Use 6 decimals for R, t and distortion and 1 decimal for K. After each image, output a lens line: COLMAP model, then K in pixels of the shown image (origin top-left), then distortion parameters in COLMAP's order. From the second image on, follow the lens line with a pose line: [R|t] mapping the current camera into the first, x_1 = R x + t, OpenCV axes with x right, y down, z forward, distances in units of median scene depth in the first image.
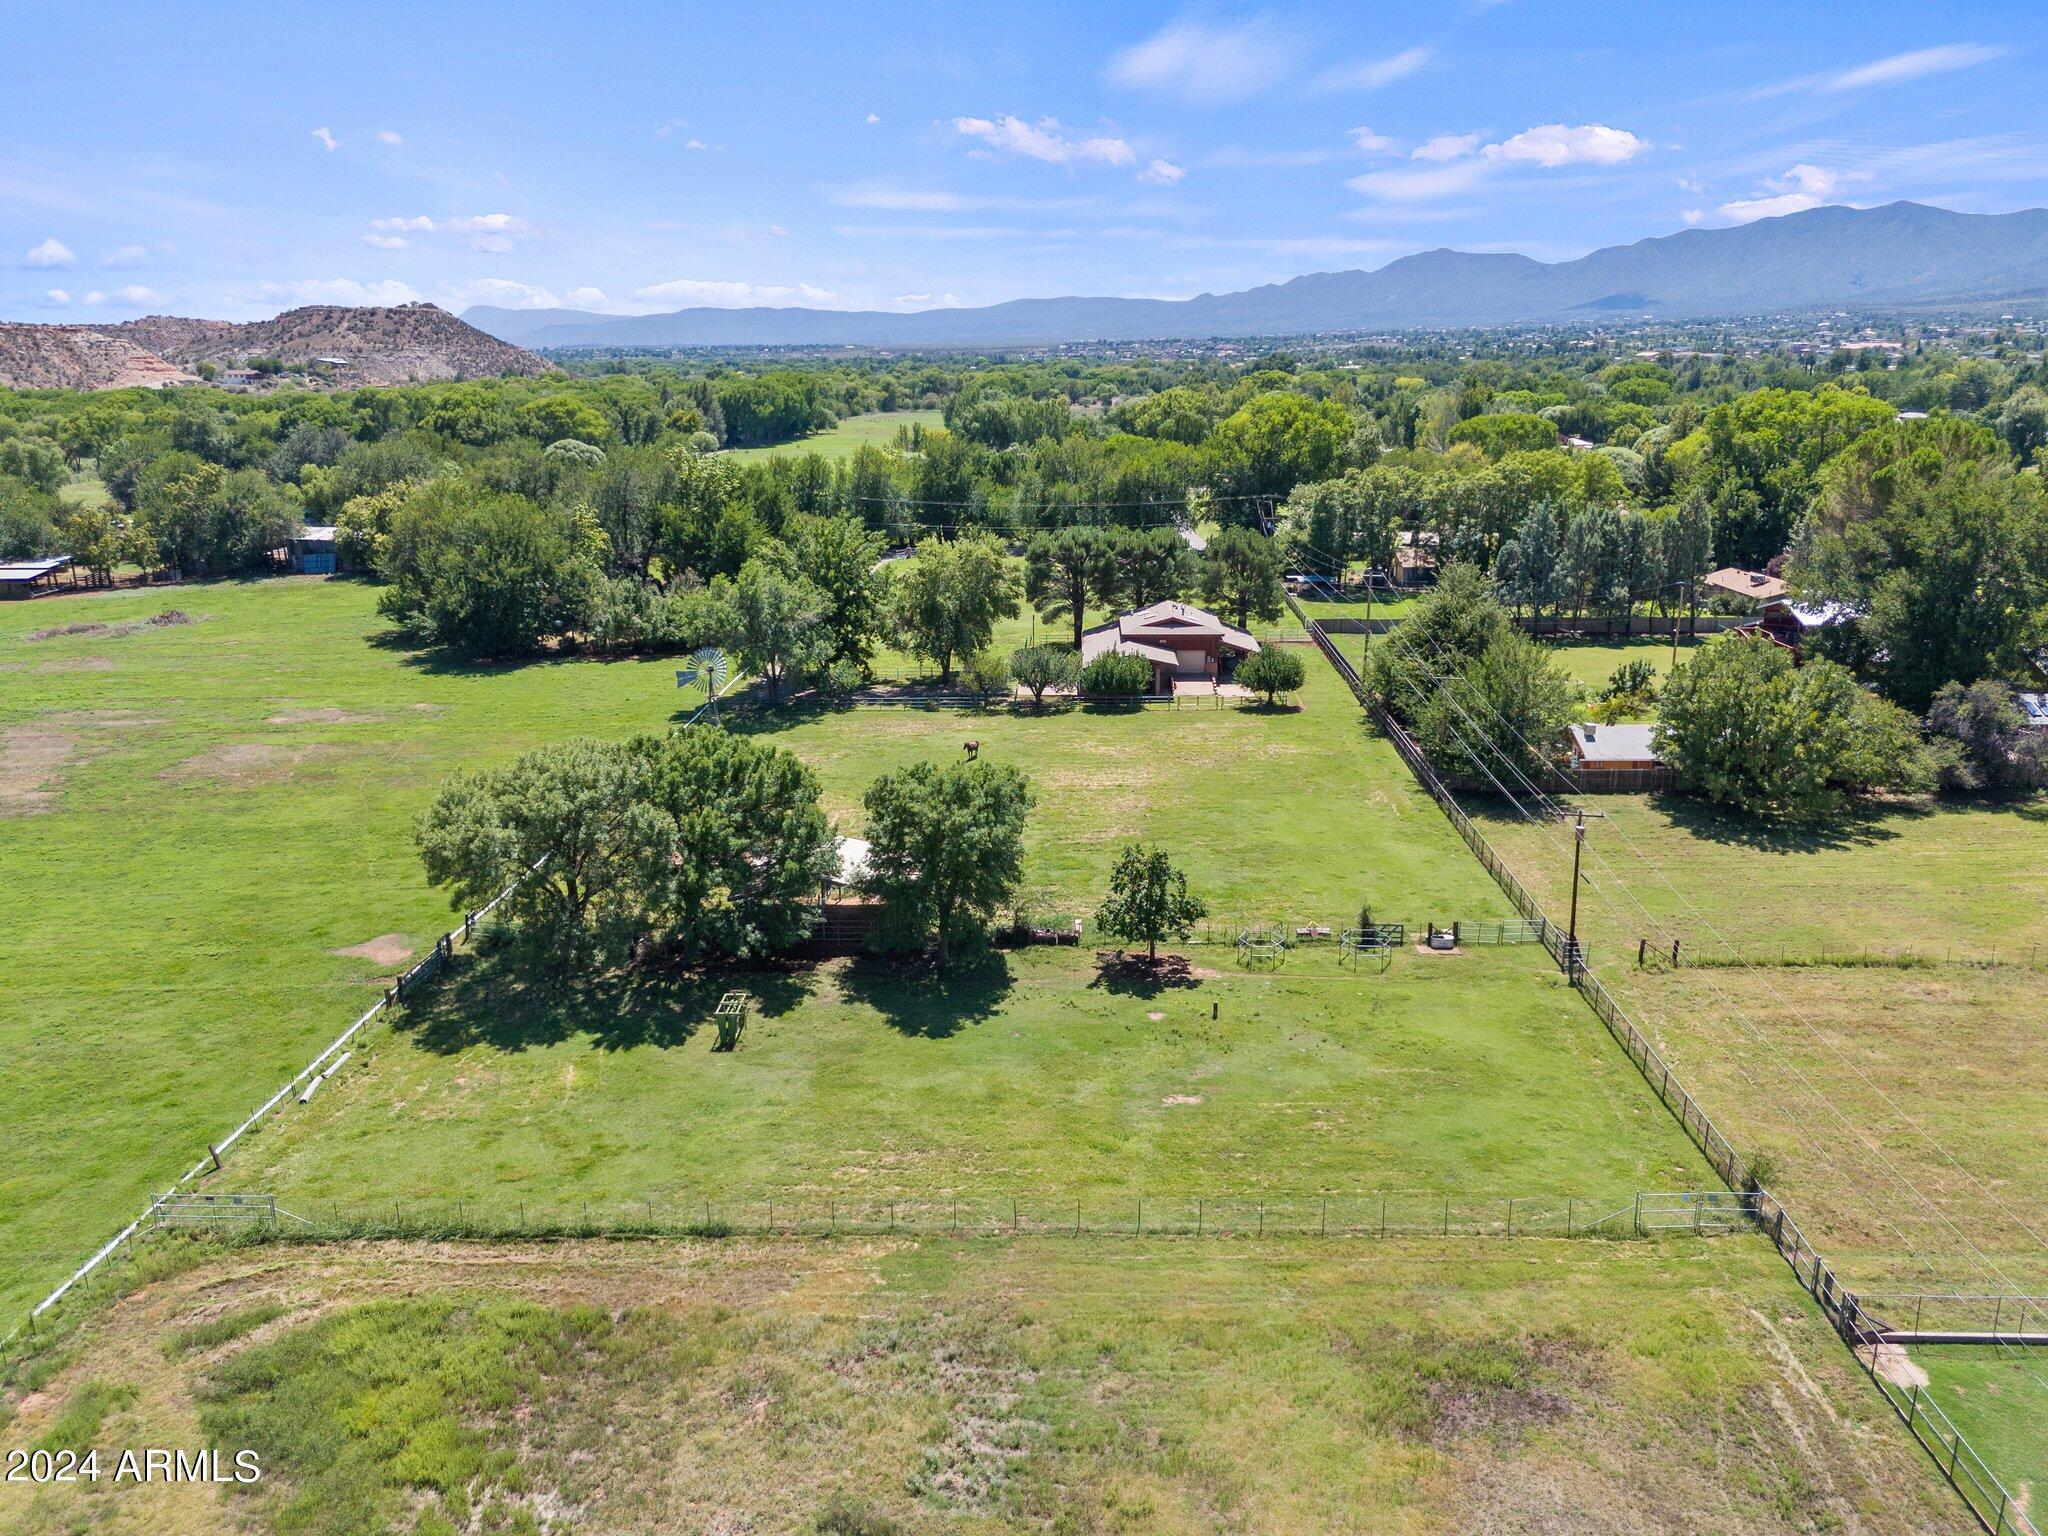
lens RADIAL K [[1517.4, 0, 1023.1], [0, 1517.4, 774.8], [0, 0, 1]] dist [0.053307, -0.043487]
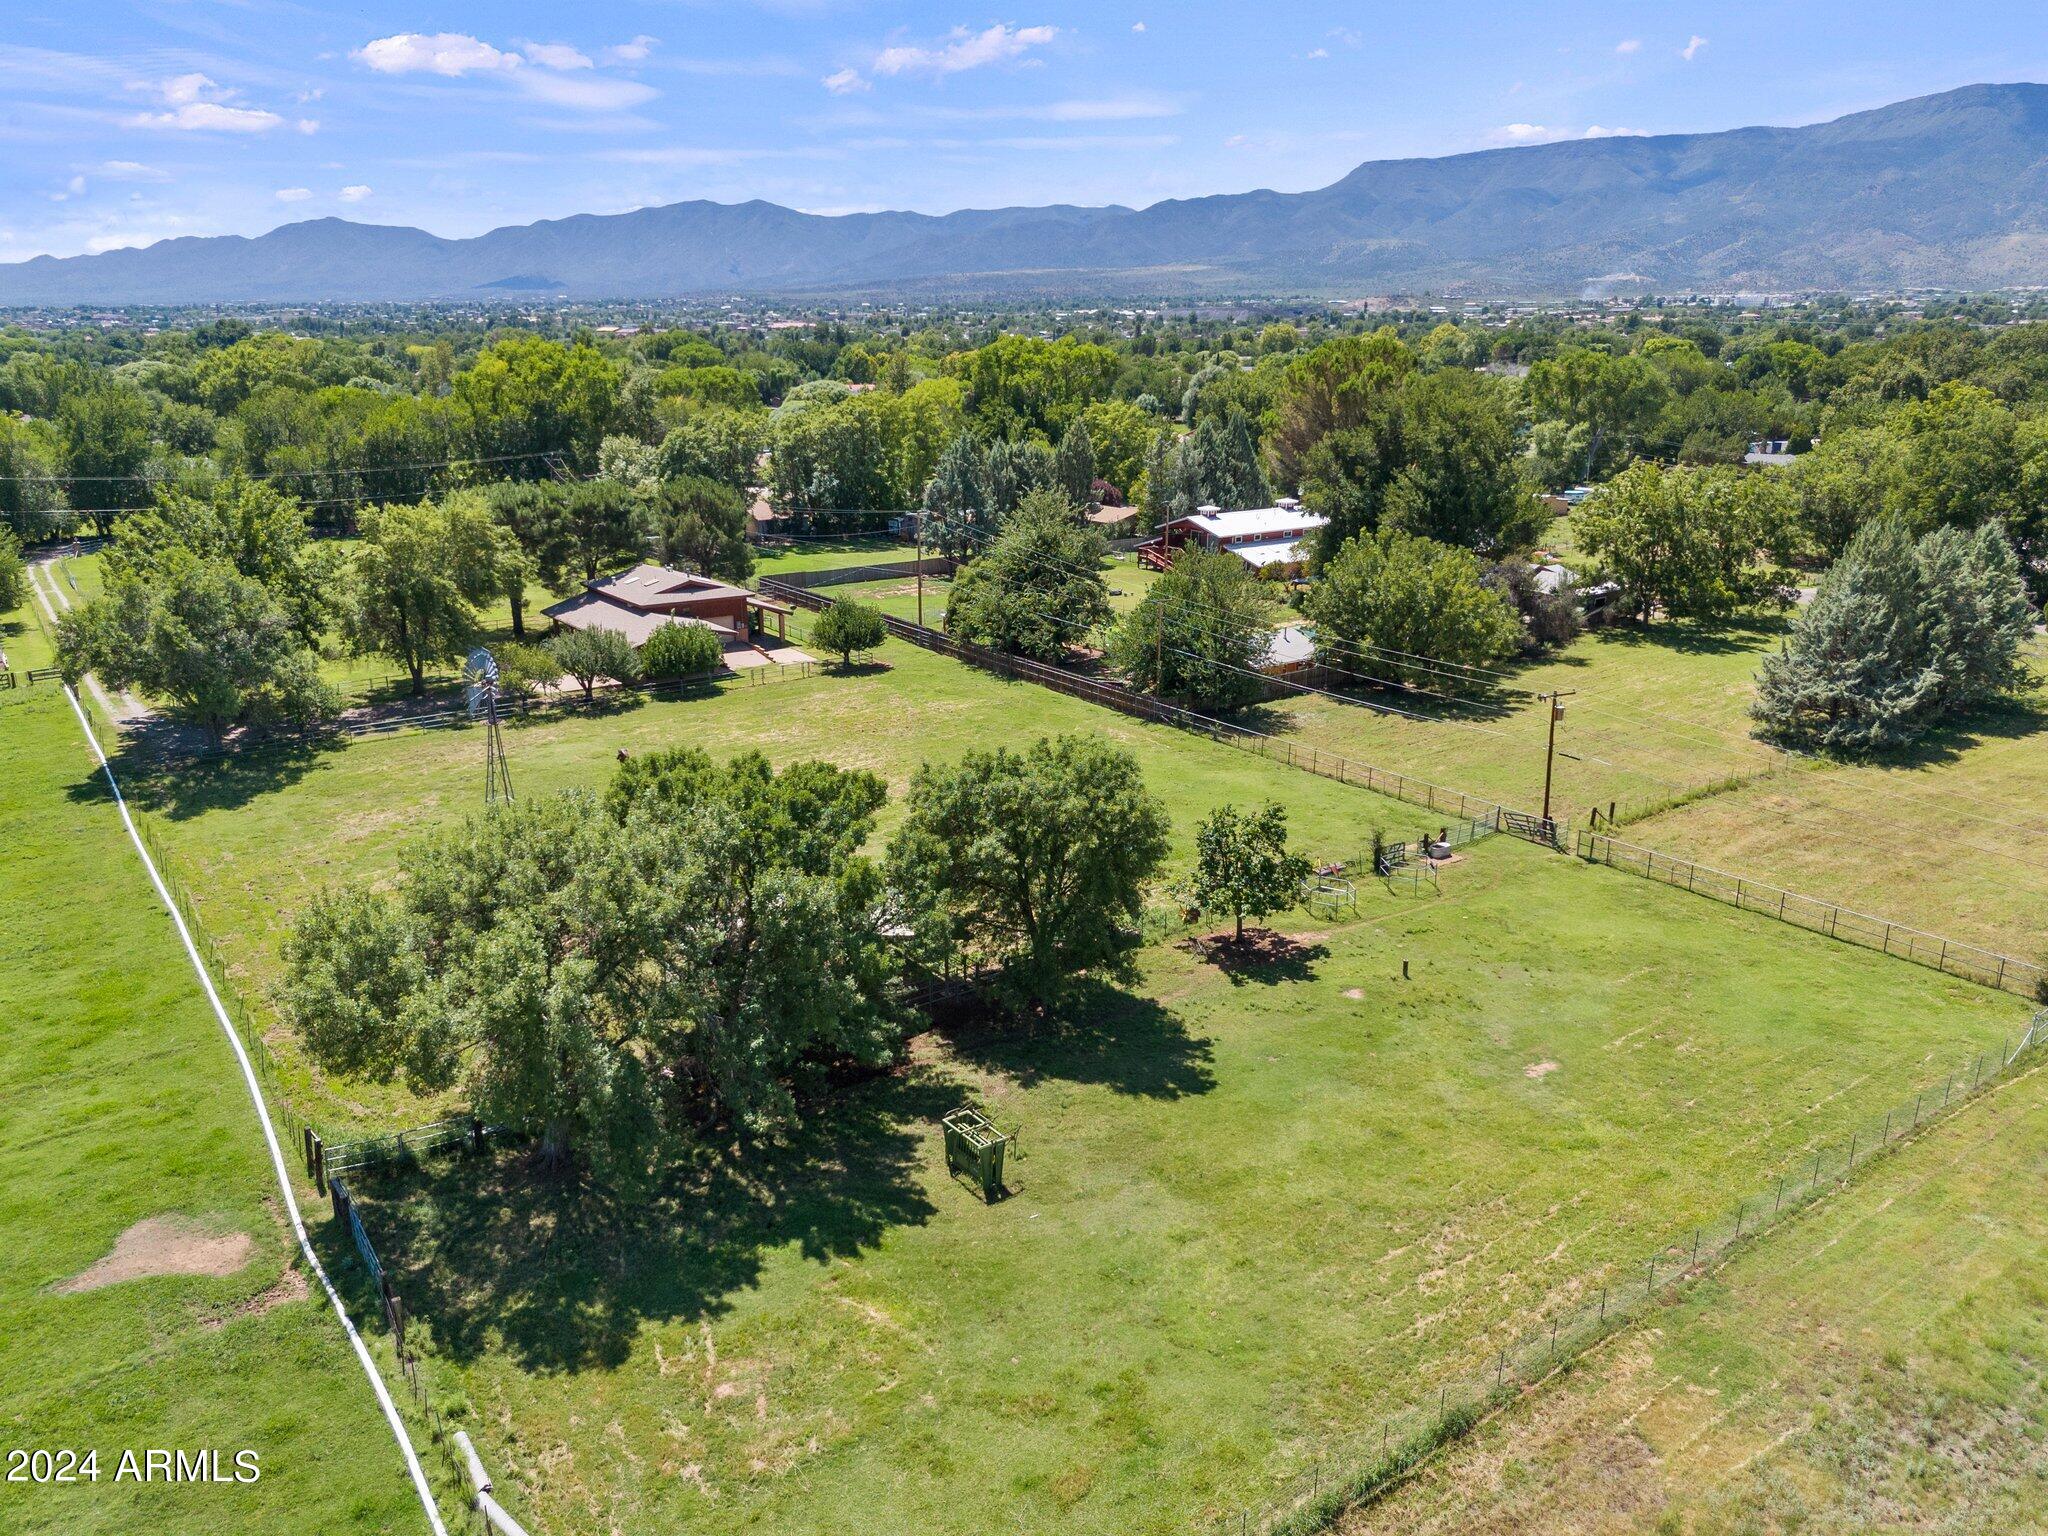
lens RADIAL K [[1517.4, 0, 1023.1], [0, 1517.4, 774.8], [0, 0, 1]] dist [0.053307, -0.043487]
pose [[0.790477, -0.166072, 0.589547, -0.171620], [0.158741, 0.985199, 0.064681, -0.014210], [-0.591563, 0.042457, 0.805140, 0.135470]]
